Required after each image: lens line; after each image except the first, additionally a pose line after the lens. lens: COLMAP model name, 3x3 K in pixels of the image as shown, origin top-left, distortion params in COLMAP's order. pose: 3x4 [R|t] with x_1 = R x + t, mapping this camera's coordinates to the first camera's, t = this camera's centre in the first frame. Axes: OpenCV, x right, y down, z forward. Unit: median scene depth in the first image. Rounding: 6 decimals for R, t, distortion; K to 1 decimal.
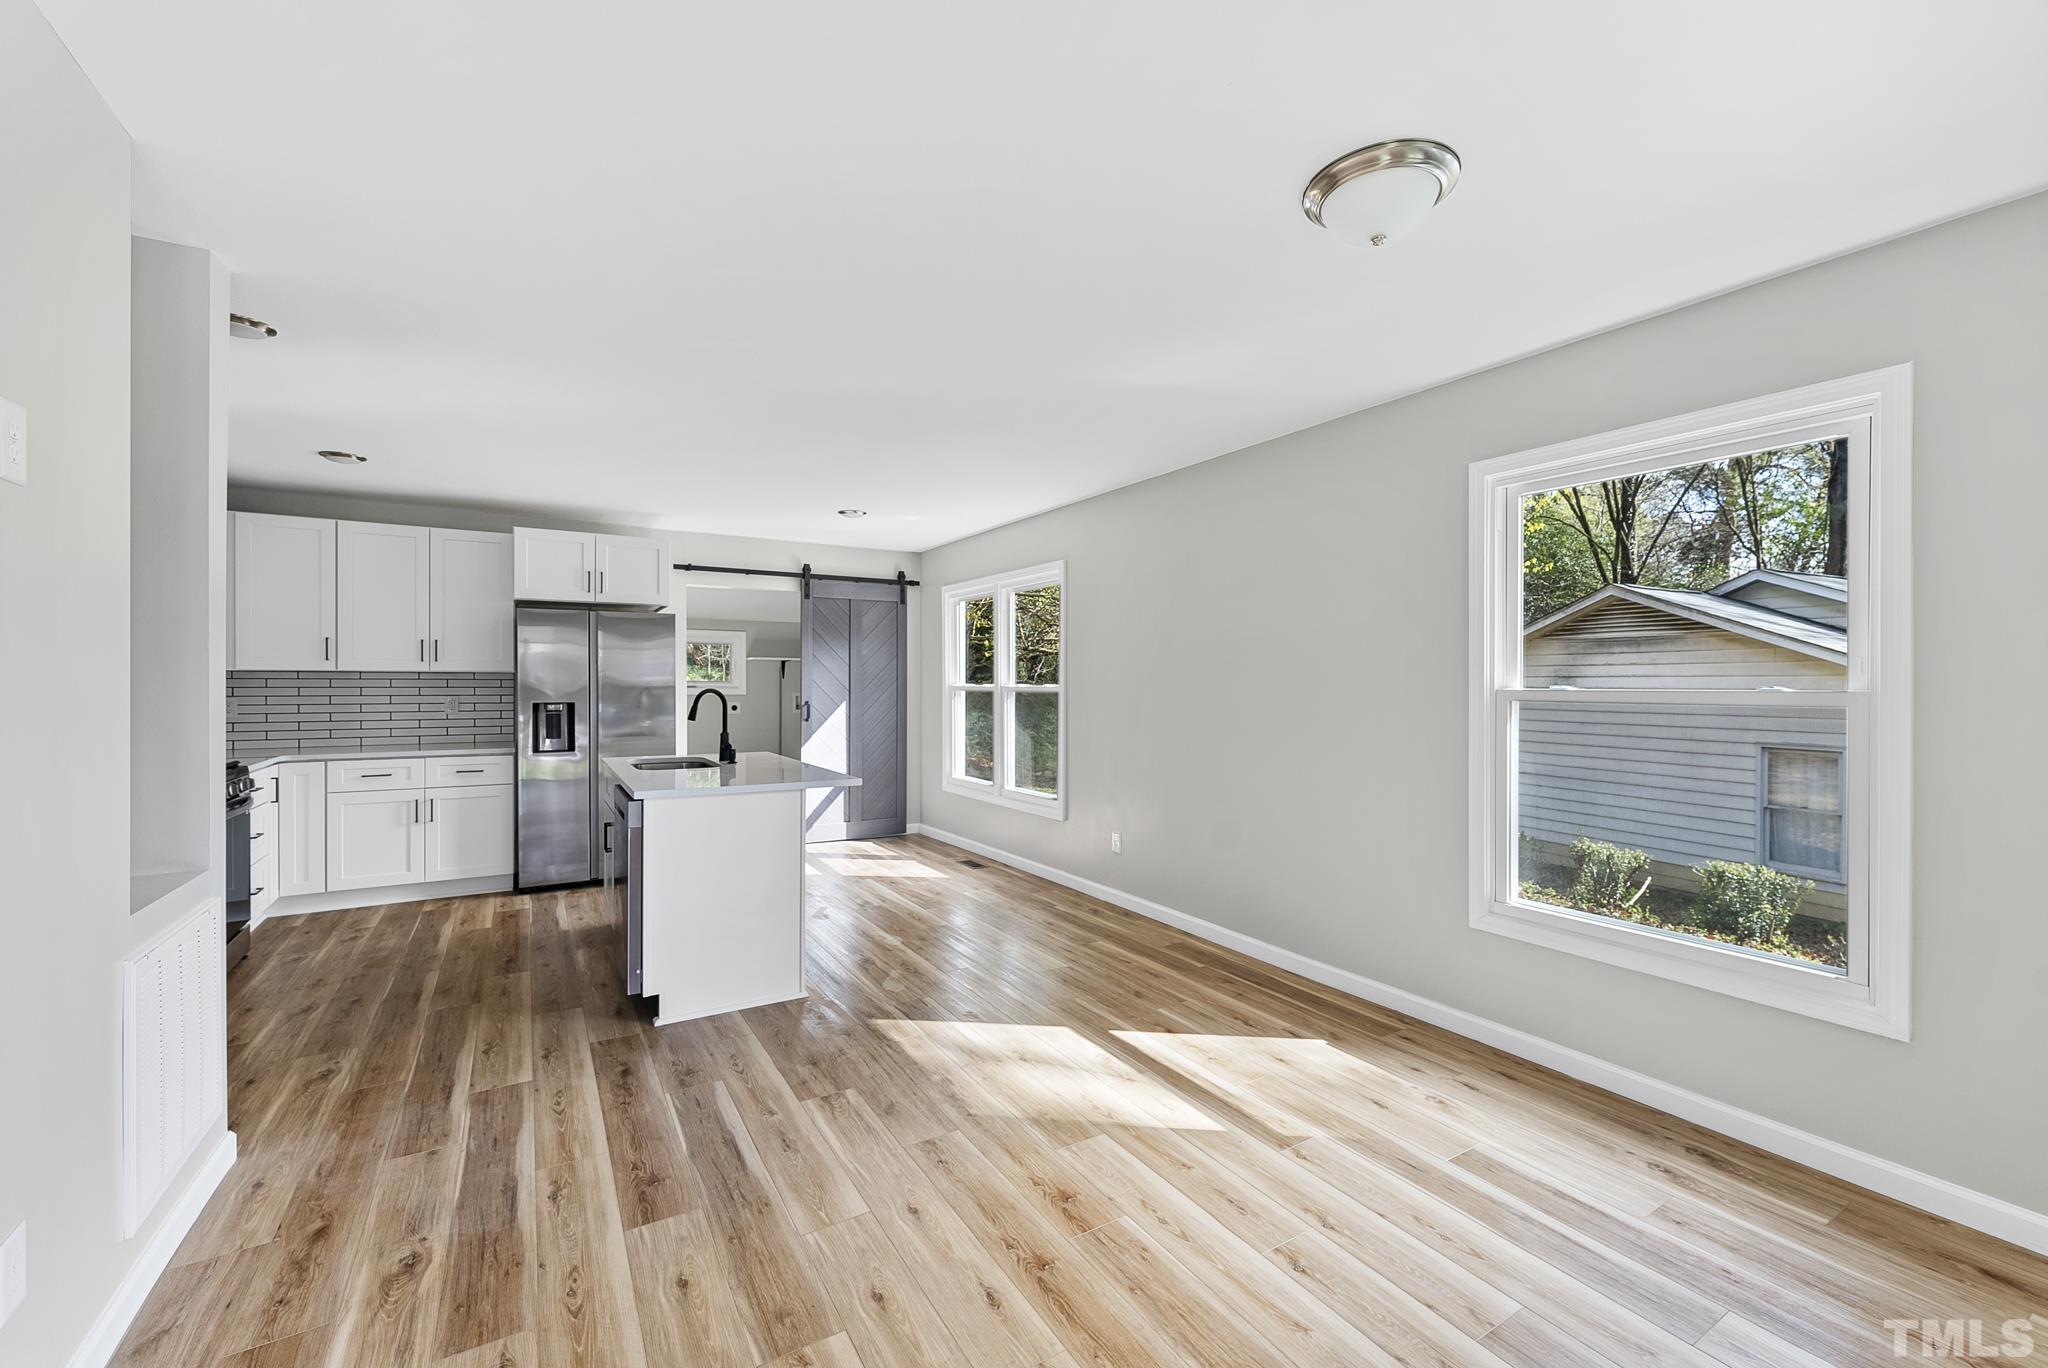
lens RADIAL K [[819.5, 0, 1020.0], [0, 819.5, 685.0], [0, 0, 1]] dist [-0.000212, -0.000145]
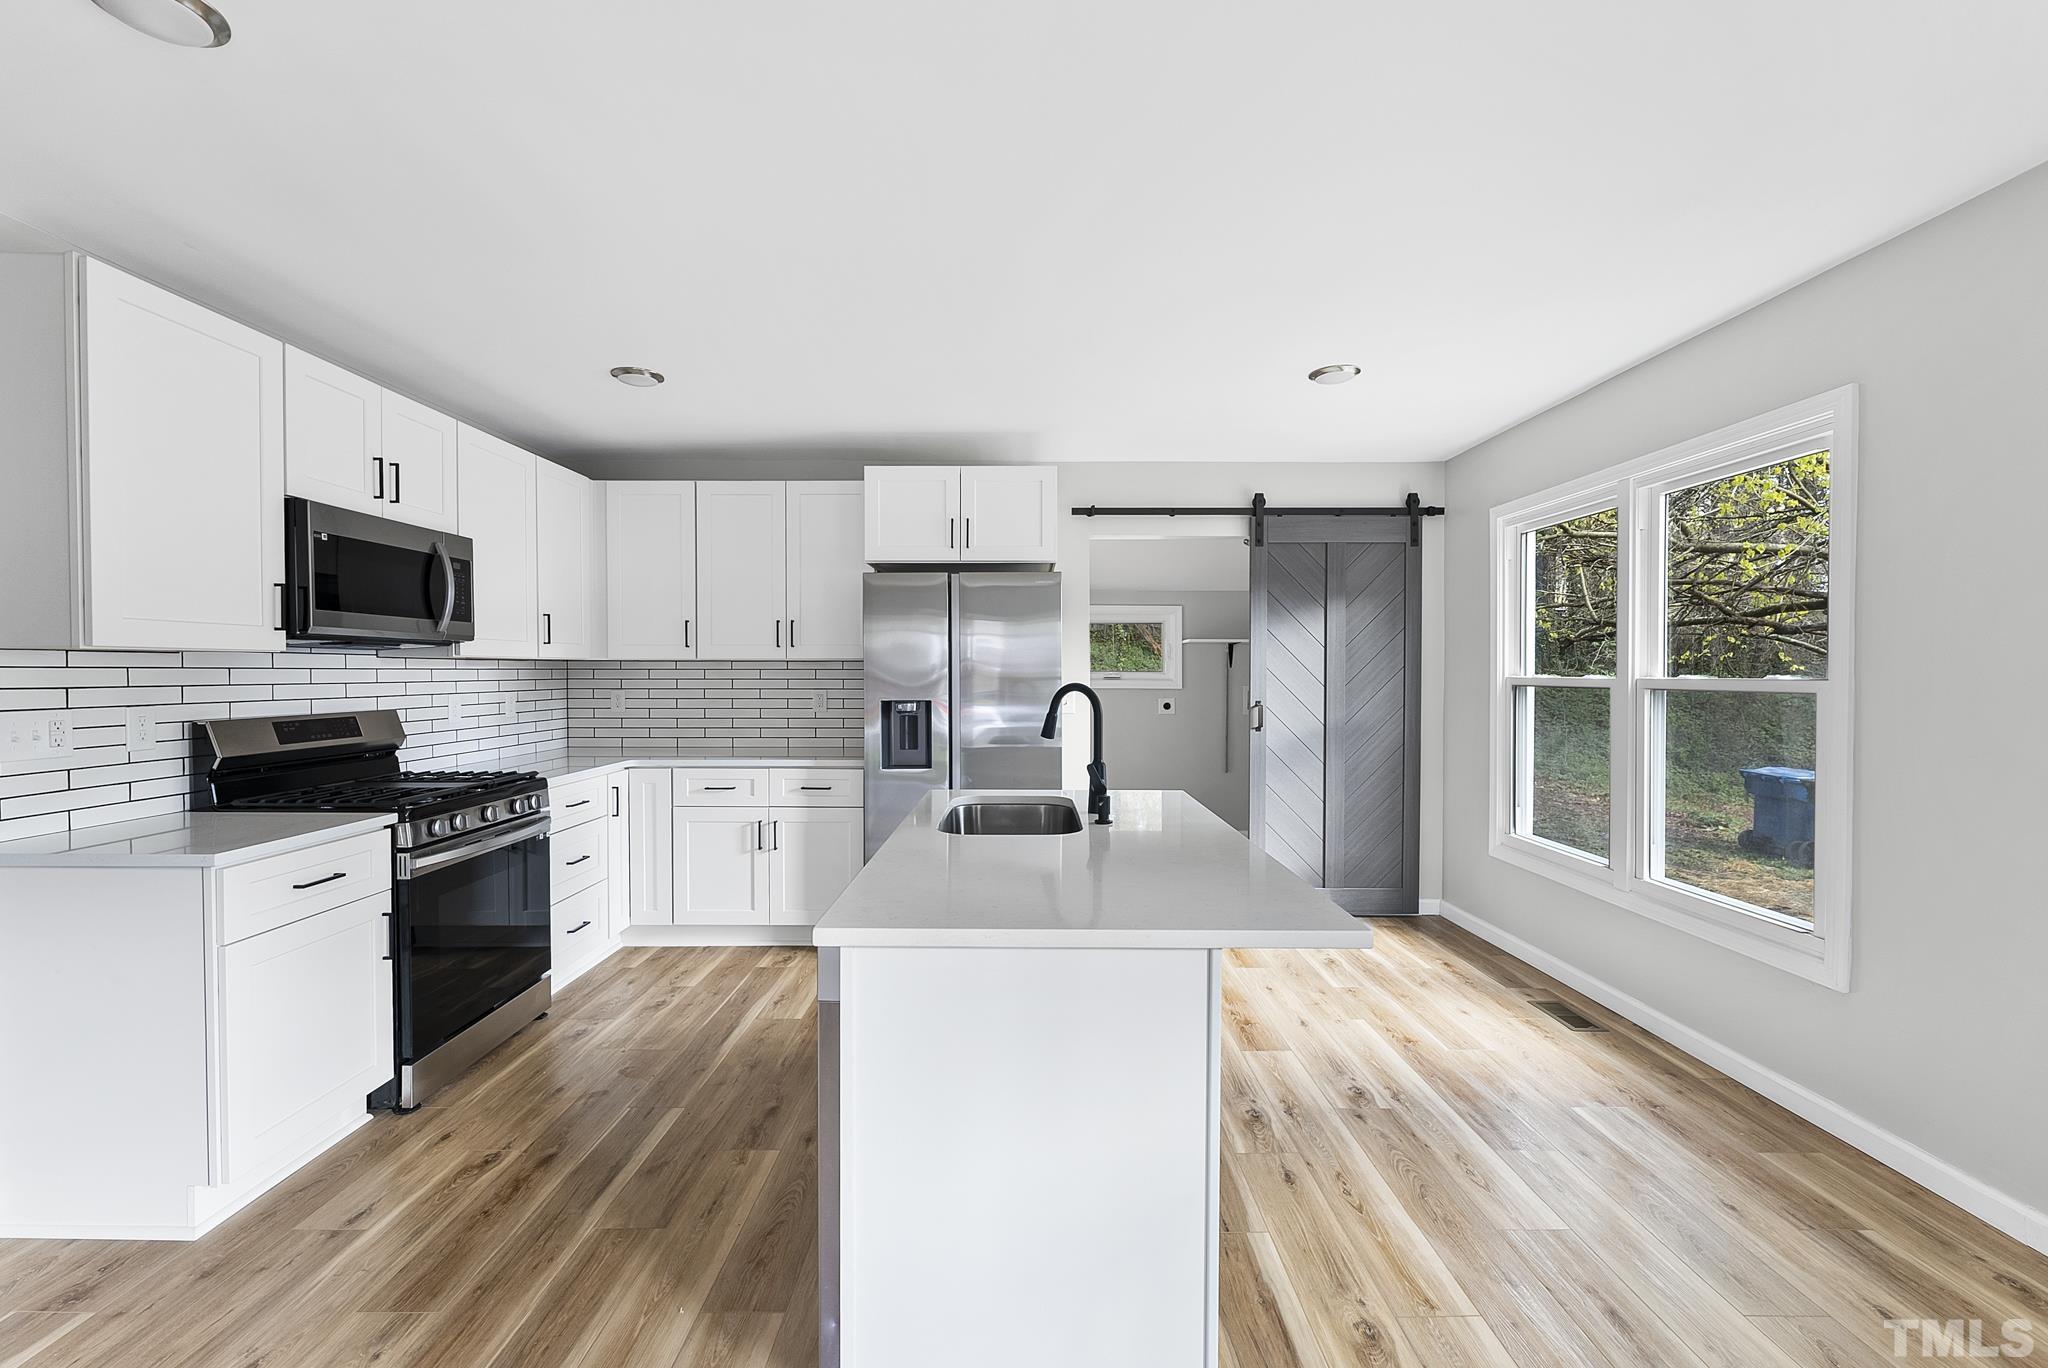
lens RADIAL K [[846.7, 0, 1021.7], [0, 846.7, 685.3], [0, 0, 1]] dist [-0.001620, -0.000126]
pose [[0.855808, 0.006149, -0.517257, -0.115230], [-0.000011, 0.999930, 0.011869, -0.001243], [0.517294, -0.010152, 0.855748, 0.519585]]
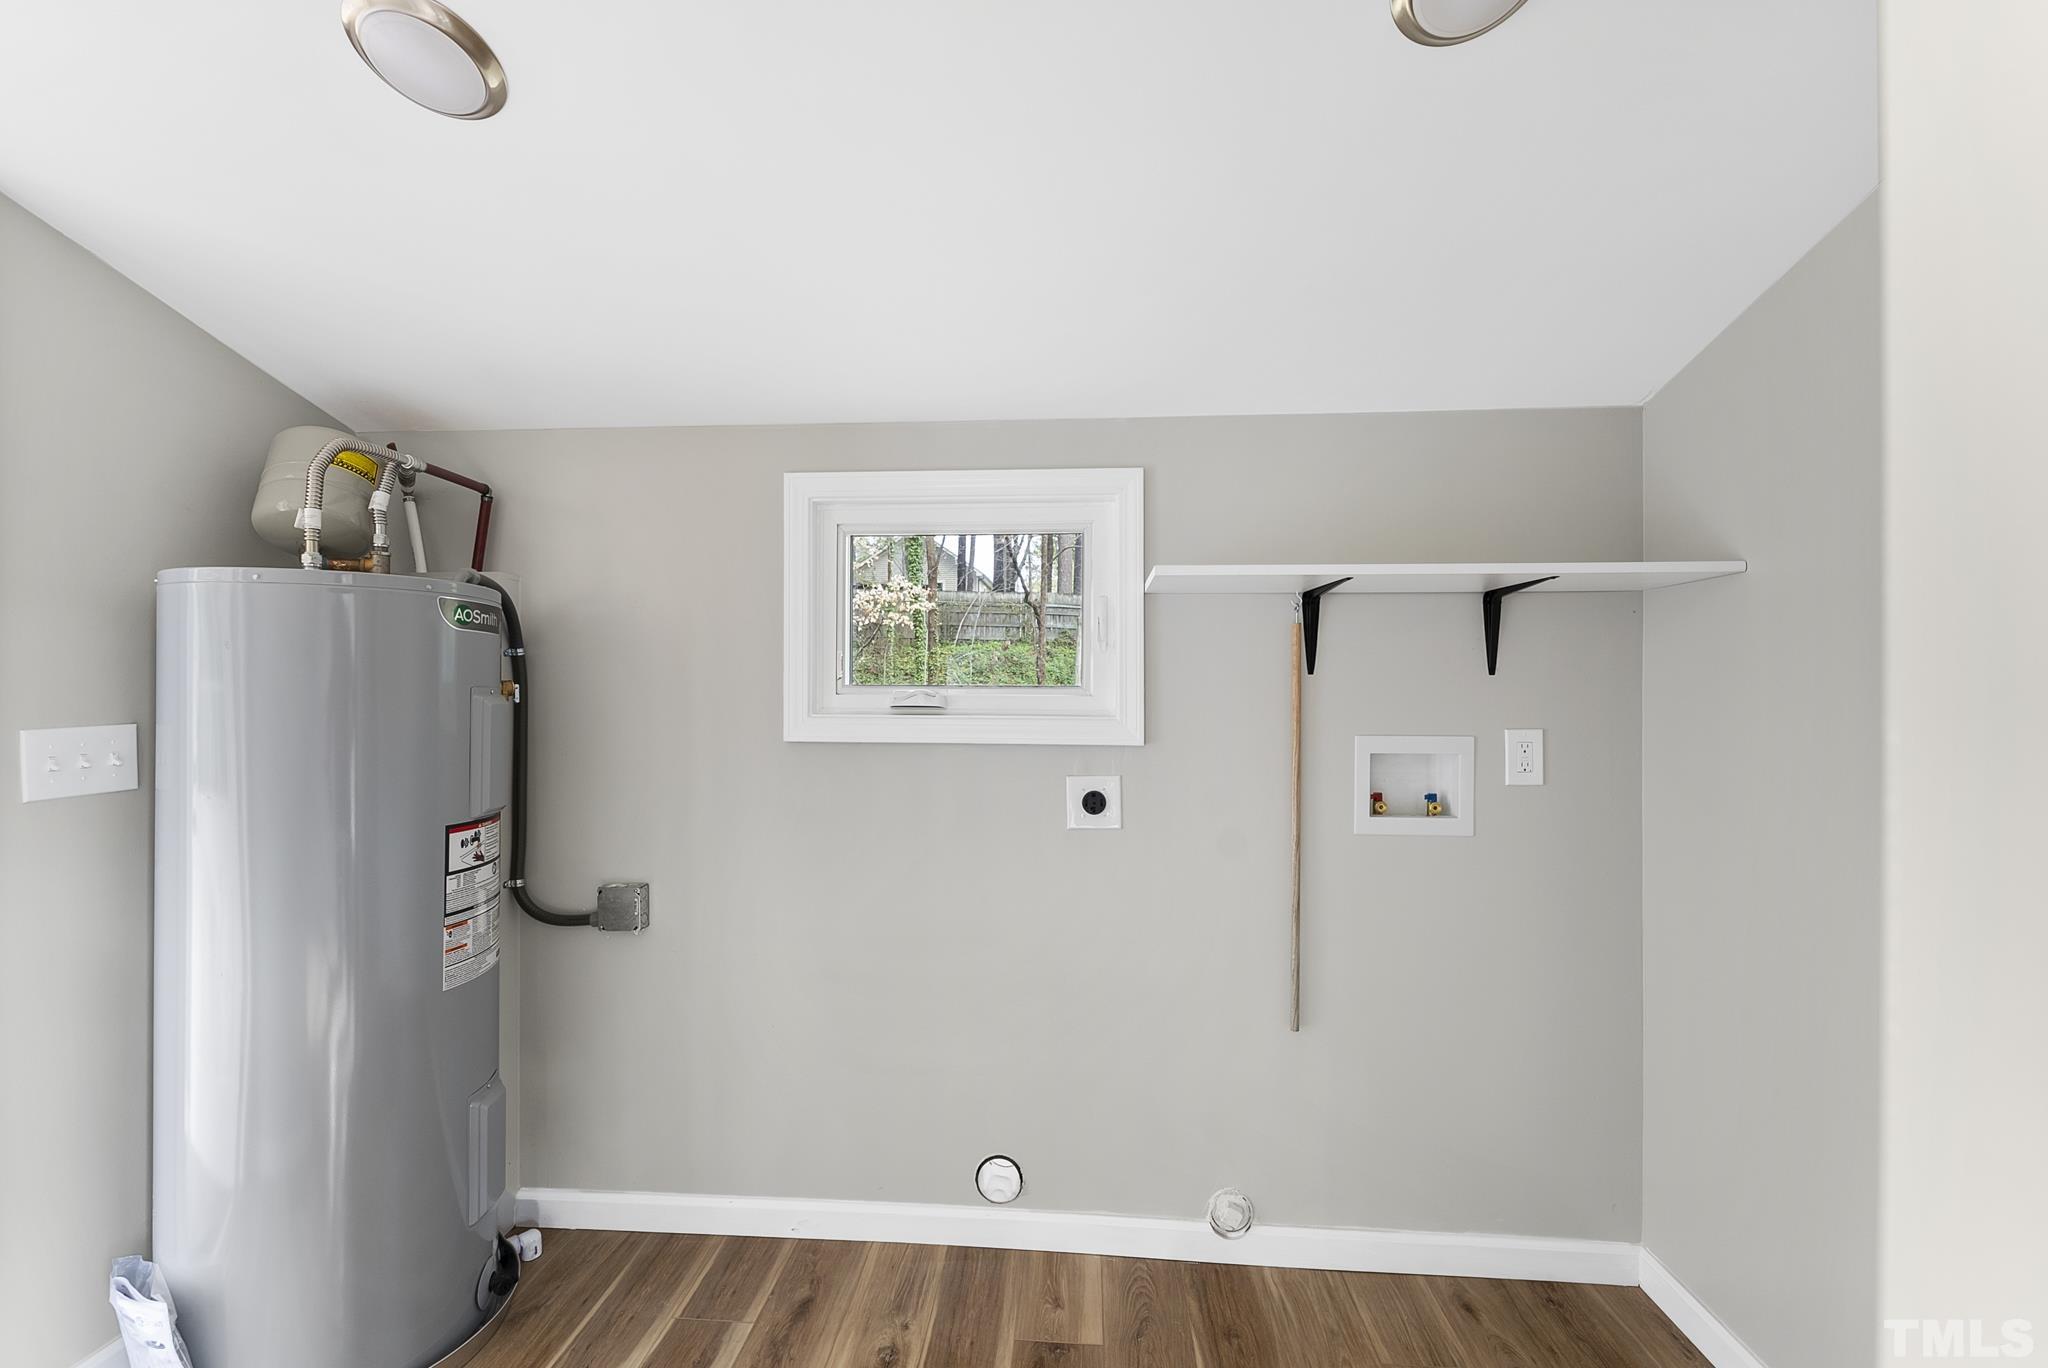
lens RADIAL K [[826.0, 0, 1024.0], [0, 826.0, 684.0], [0, 0, 1]] dist [0.000404, 0.000023]
pose [[0.808254, -0.005804, -0.588805, -0.465018], [0.000722, 0.999960, -0.008867, -0.006115], [0.588833, 0.006742, 0.808226, 1.632417]]
